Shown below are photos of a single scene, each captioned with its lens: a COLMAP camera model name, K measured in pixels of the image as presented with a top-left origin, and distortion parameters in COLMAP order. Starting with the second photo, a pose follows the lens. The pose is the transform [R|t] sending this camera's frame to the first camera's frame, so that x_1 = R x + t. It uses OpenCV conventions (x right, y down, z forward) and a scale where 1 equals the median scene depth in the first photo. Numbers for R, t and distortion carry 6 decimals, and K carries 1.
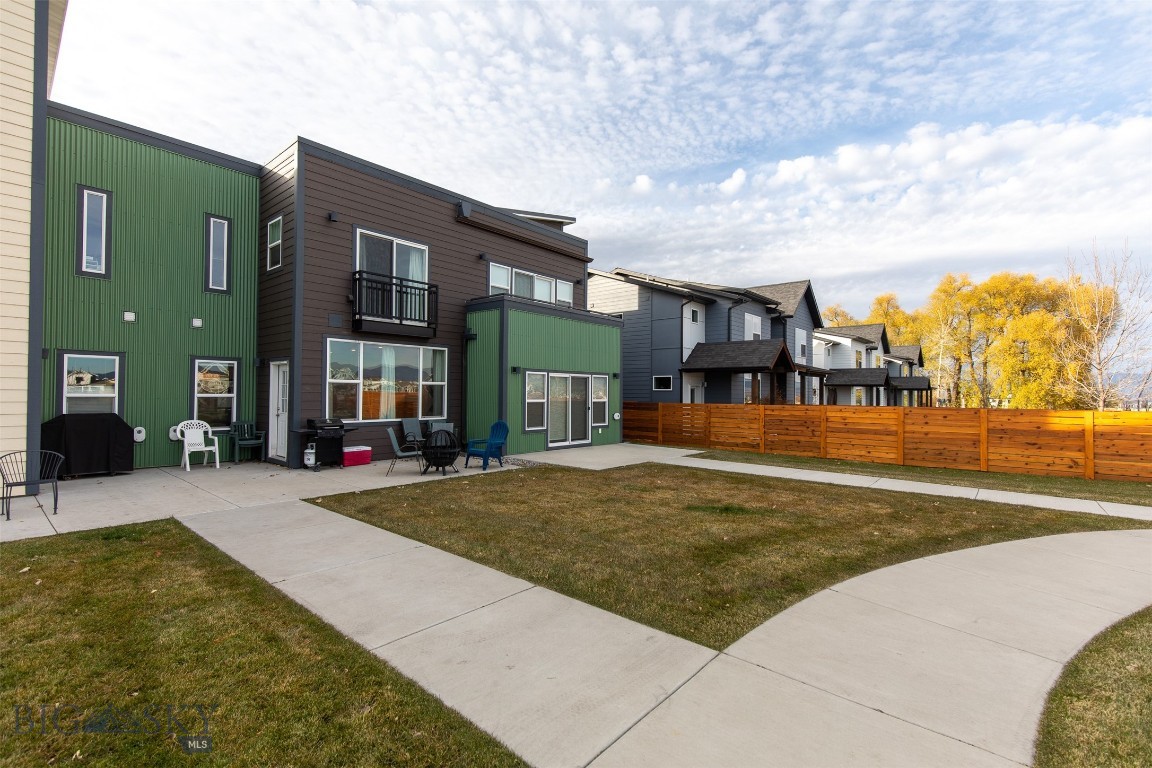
lens RADIAL K [[517.2, 0, 577.4], [0, 517.2, 388.3], [0, 0, 1]] dist [0.009040, -0.000892]
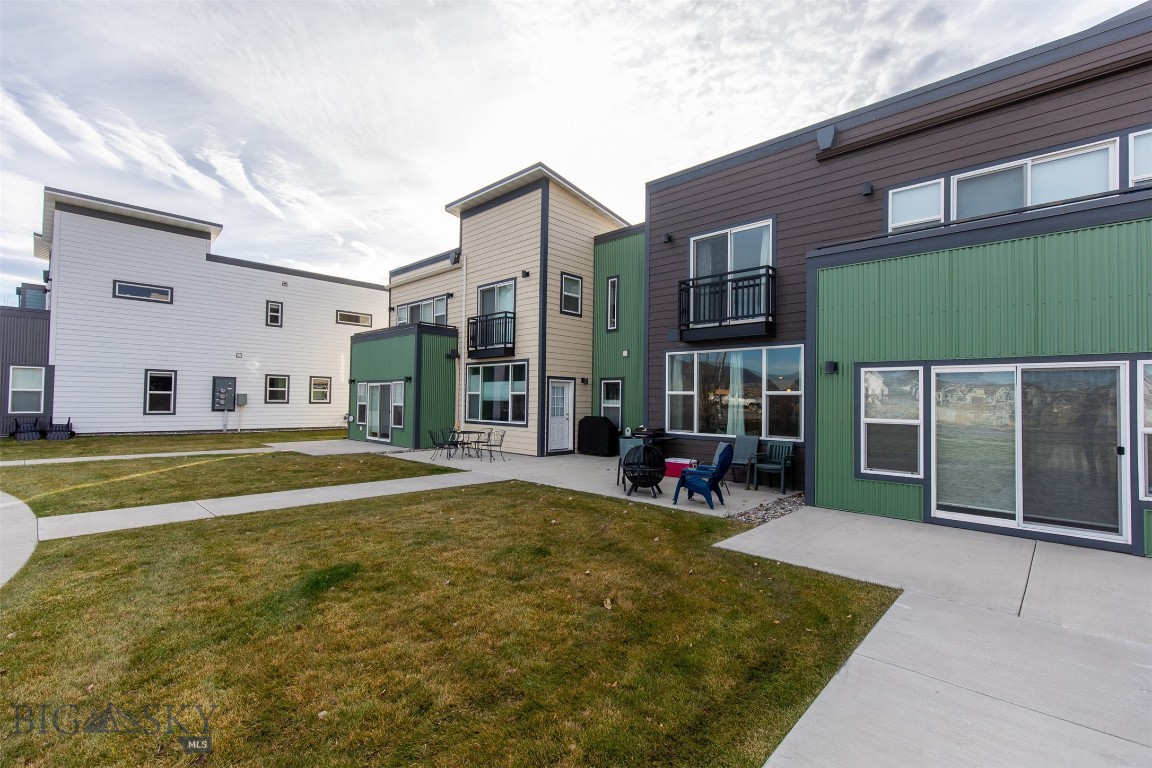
lens RADIAL K [[517.2, 0, 577.4], [0, 517.2, 388.3], [0, 0, 1]] dist [0.009040, -0.000892]
pose [[-0.054552, -0.033492, -0.997949, 0.504359], [-0.005507, 0.999432, -0.033241, 0.010702], [0.998496, 0.003683, -0.054705, 0.753526]]
